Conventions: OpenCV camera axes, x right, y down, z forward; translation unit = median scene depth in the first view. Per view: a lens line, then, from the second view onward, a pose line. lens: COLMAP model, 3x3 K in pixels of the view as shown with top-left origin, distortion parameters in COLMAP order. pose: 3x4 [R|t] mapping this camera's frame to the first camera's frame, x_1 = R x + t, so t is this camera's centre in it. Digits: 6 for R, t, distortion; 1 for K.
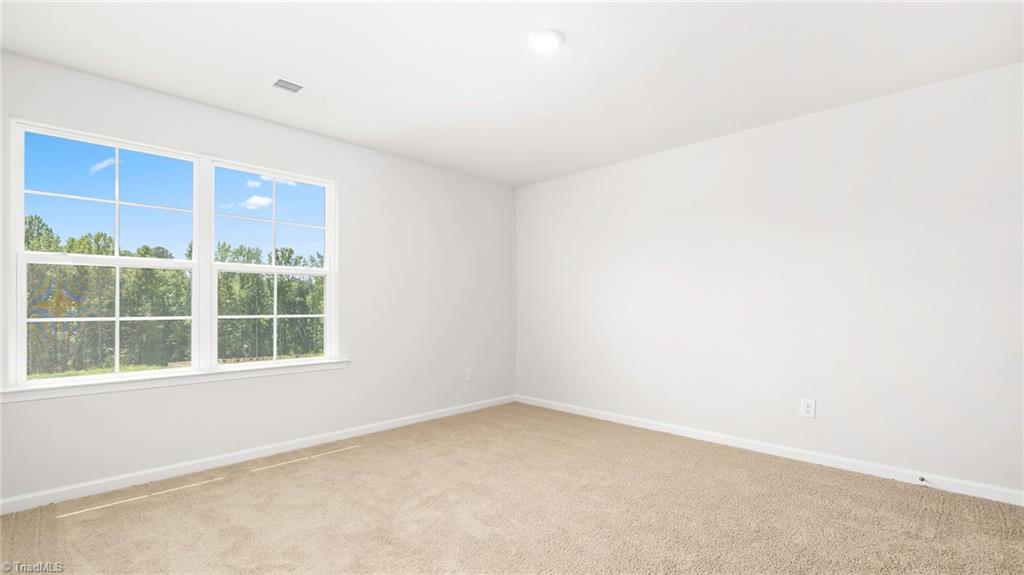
lens RADIAL K [[462.8, 0, 514.9], [0, 462.8, 295.0], [0, 0, 1]] dist [-0.001411, -0.000052]
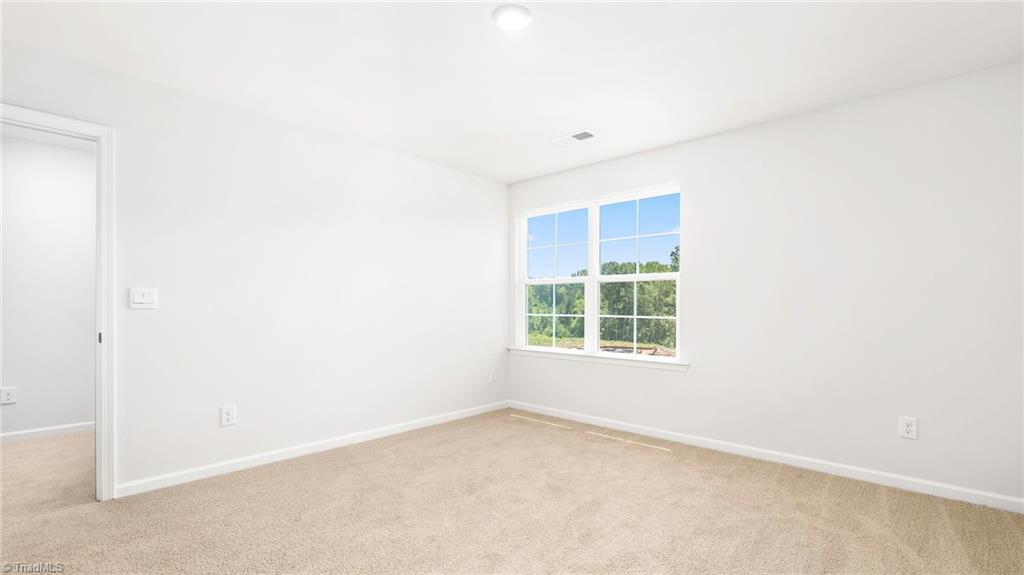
lens RADIAL K [[443.8, 0, 512.0], [0, 443.8, 304.4], [0, 0, 1]] dist [-0.001532, -0.000100]
pose [[0.037182, -0.003487, -0.999302, 0.622689], [0.011719, 0.999927, -0.003053, 0.013560], [0.999240, -0.011598, 0.037220, 0.657491]]
